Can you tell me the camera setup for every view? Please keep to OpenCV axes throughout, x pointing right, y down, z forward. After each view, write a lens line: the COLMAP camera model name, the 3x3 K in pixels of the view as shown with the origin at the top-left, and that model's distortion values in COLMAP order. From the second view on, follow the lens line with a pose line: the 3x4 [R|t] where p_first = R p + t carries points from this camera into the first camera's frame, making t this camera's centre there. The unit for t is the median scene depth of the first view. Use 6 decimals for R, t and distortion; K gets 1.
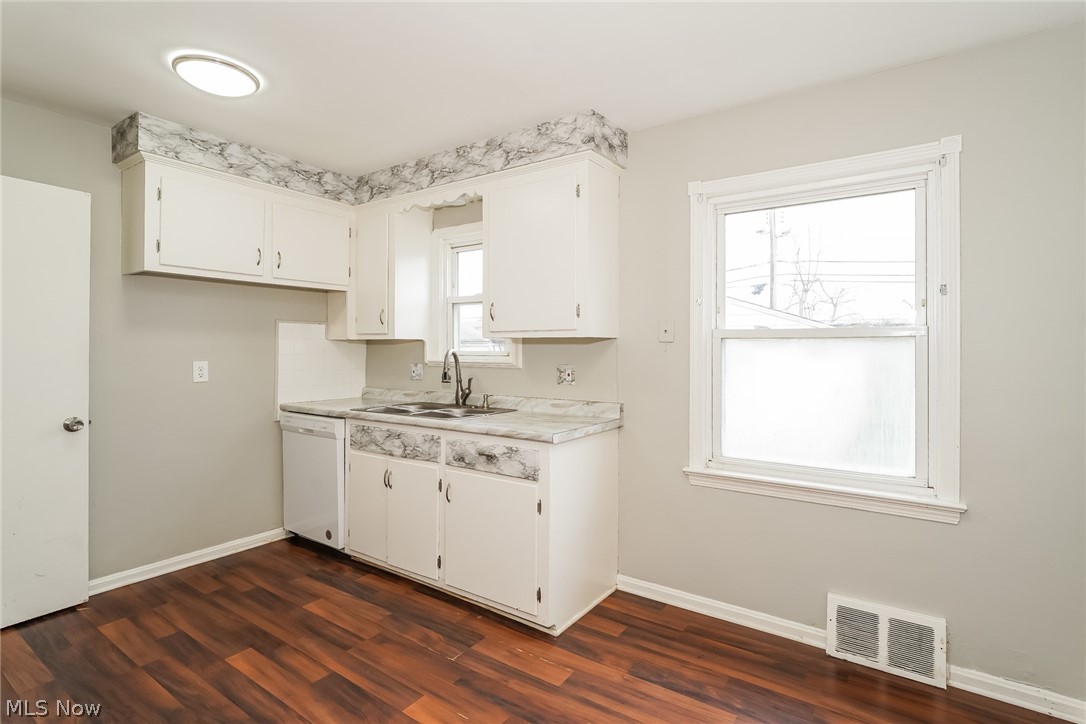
lens RADIAL K [[537.4, 0, 520.4], [0, 537.4, 347.9], [0, 0, 1]] dist [0.000575, 0.000259]
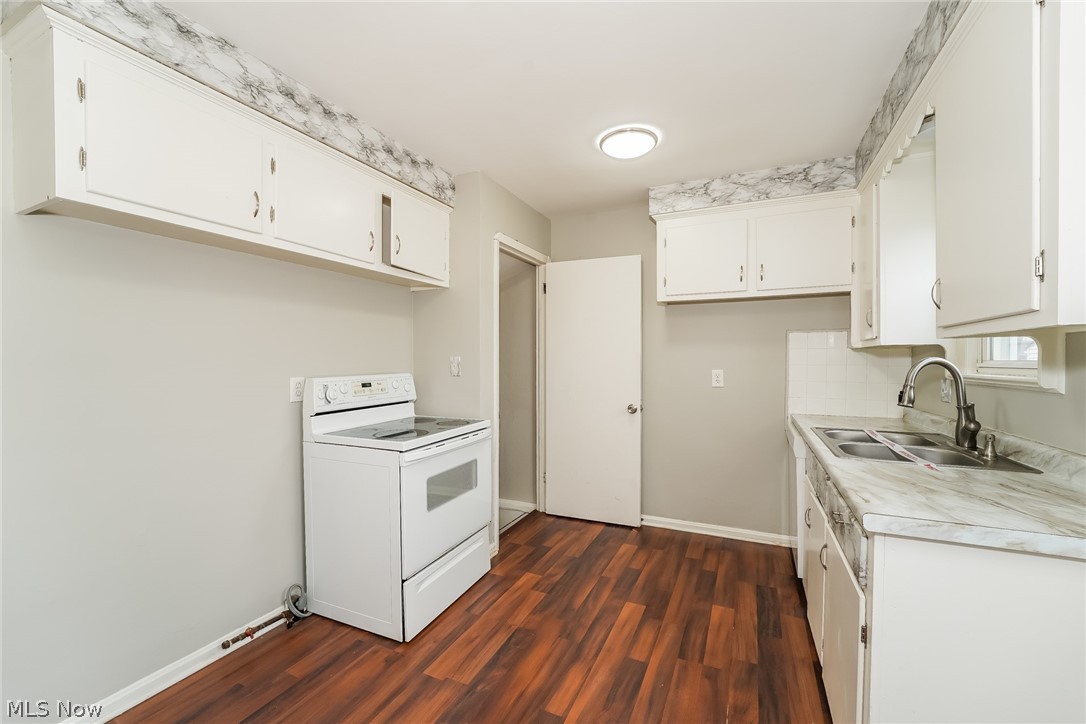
lens RADIAL K [[450.2, 0, 544.3], [0, 450.2, 368.8], [0, 0, 1]] dist [-0.002256, 0.000070]
pose [[0.196640, 0.016301, -0.980340, 0.360671], [0.003008, 0.999847, 0.017229, 0.005319], [0.980471, -0.006337, 0.196561, 0.481068]]
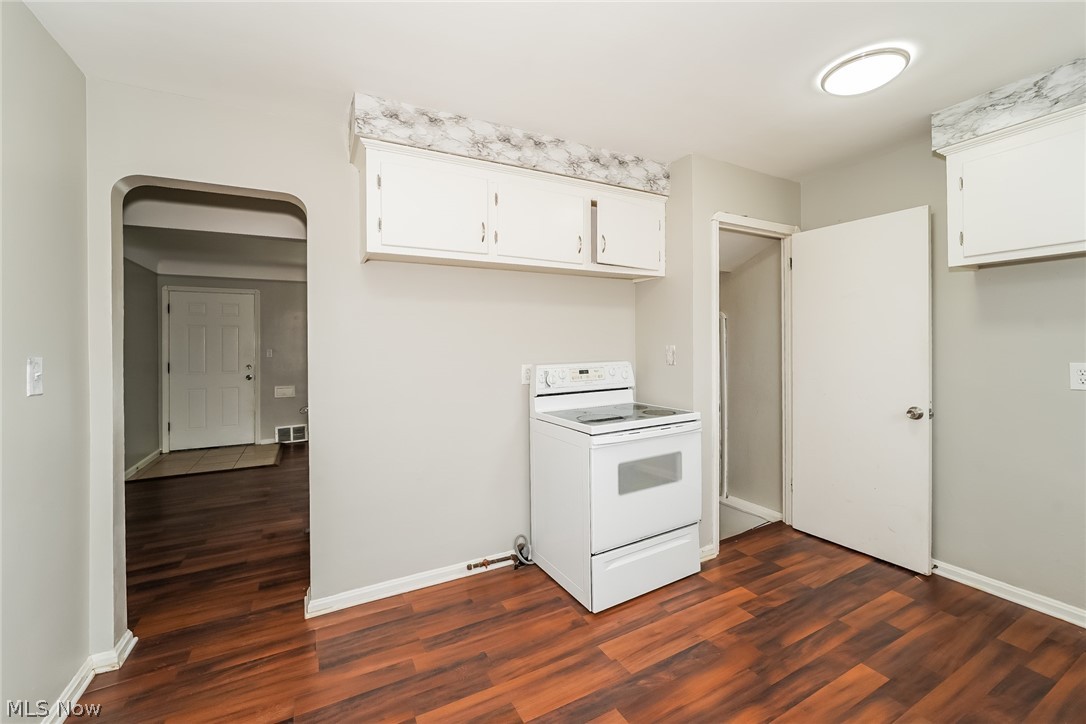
lens RADIAL K [[449.5, 0, 539.8], [0, 449.5, 346.1], [0, 0, 1]] dist [0.000962, 0.003395]
pose [[-0.423280, 0.002359, -0.905996, 0.358975], [0.009595, 0.999952, -0.001879, -0.005278], [0.905948, -0.009489, -0.423282, 0.657494]]
